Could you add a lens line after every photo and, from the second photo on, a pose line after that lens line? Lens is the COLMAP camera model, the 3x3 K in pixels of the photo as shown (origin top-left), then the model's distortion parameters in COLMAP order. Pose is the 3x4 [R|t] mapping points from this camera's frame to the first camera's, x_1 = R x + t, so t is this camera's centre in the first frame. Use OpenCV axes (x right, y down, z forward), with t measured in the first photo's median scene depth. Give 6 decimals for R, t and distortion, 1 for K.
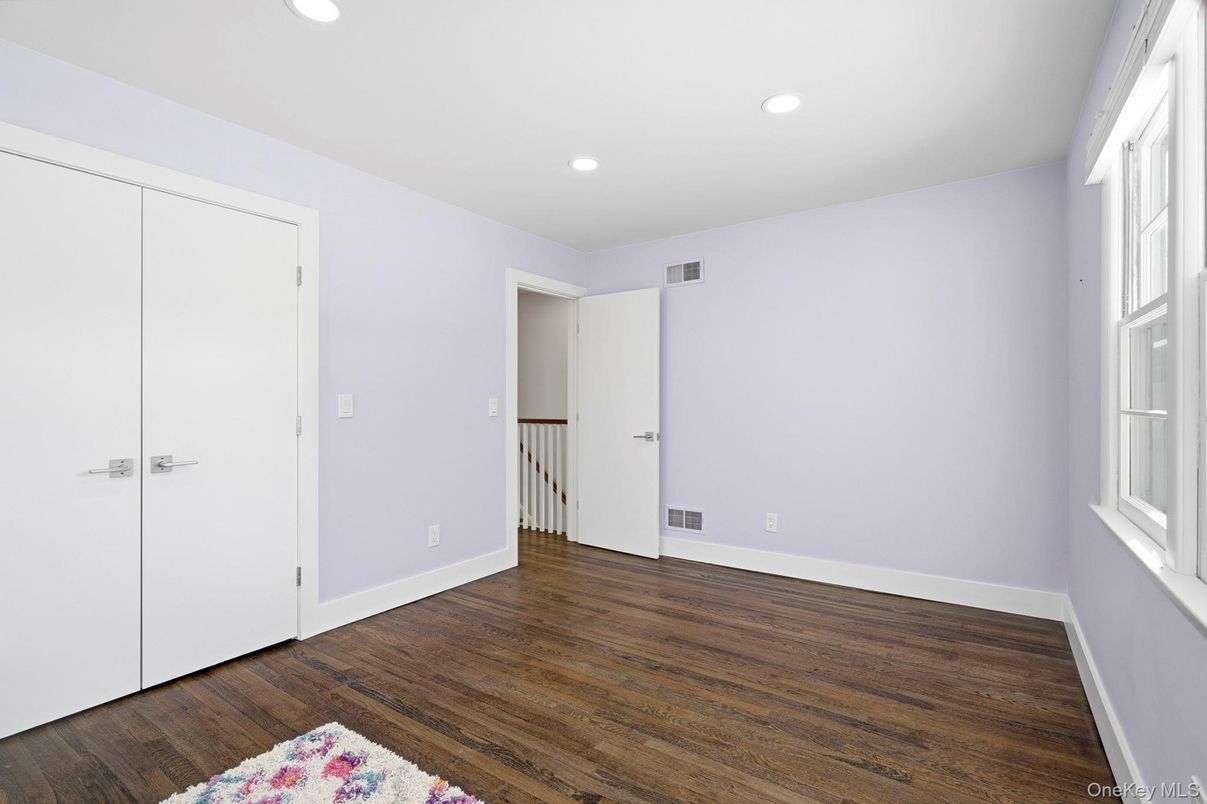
lens RADIAL K [[554.4, 0, 607.7], [0, 554.4, 404.0], [0, 0, 1]] dist [-0.004271, -0.000180]
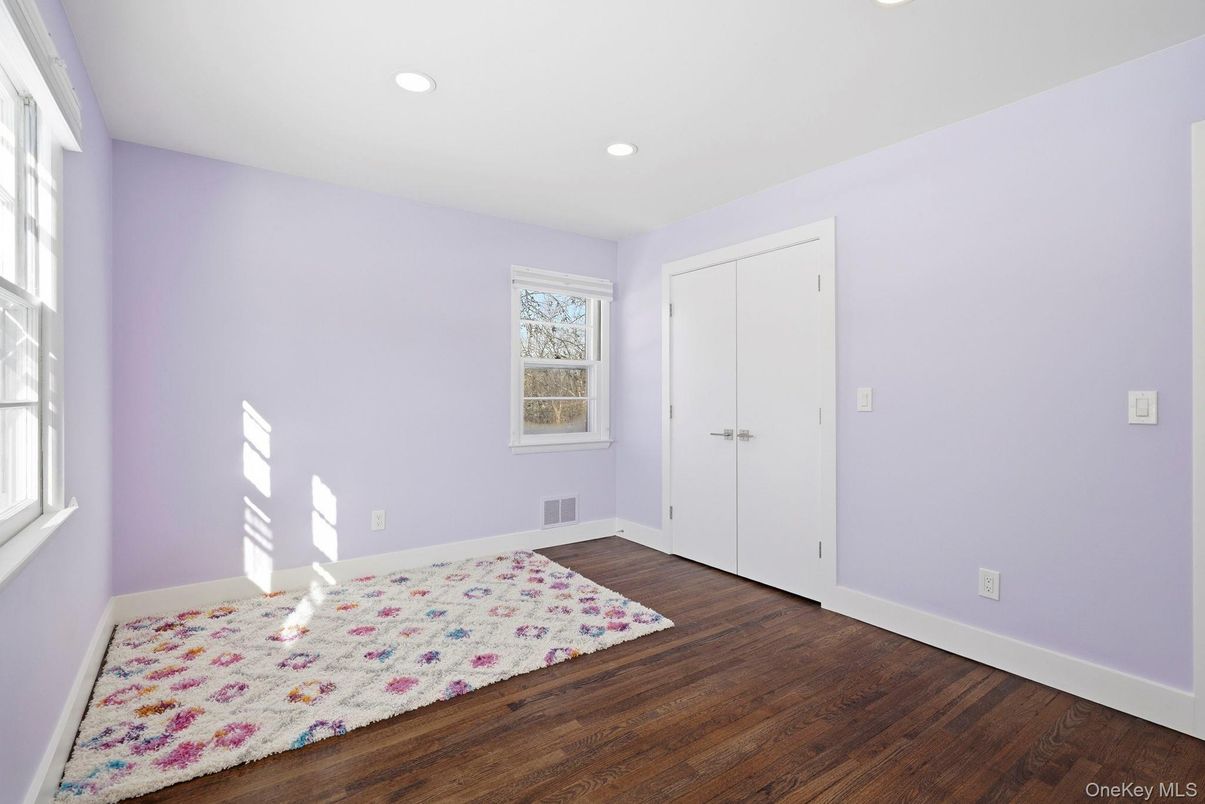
lens RADIAL K [[553.5, 0, 602.4], [0, 553.5, 400.1], [0, 0, 1]] dist [-0.004271, -0.000180]
pose [[-0.332807, 0.009775, -0.942944, 0.762275], [-0.008714, 0.999872, 0.013441, -0.005395], [0.942955, 0.012690, -0.332679, 1.117196]]
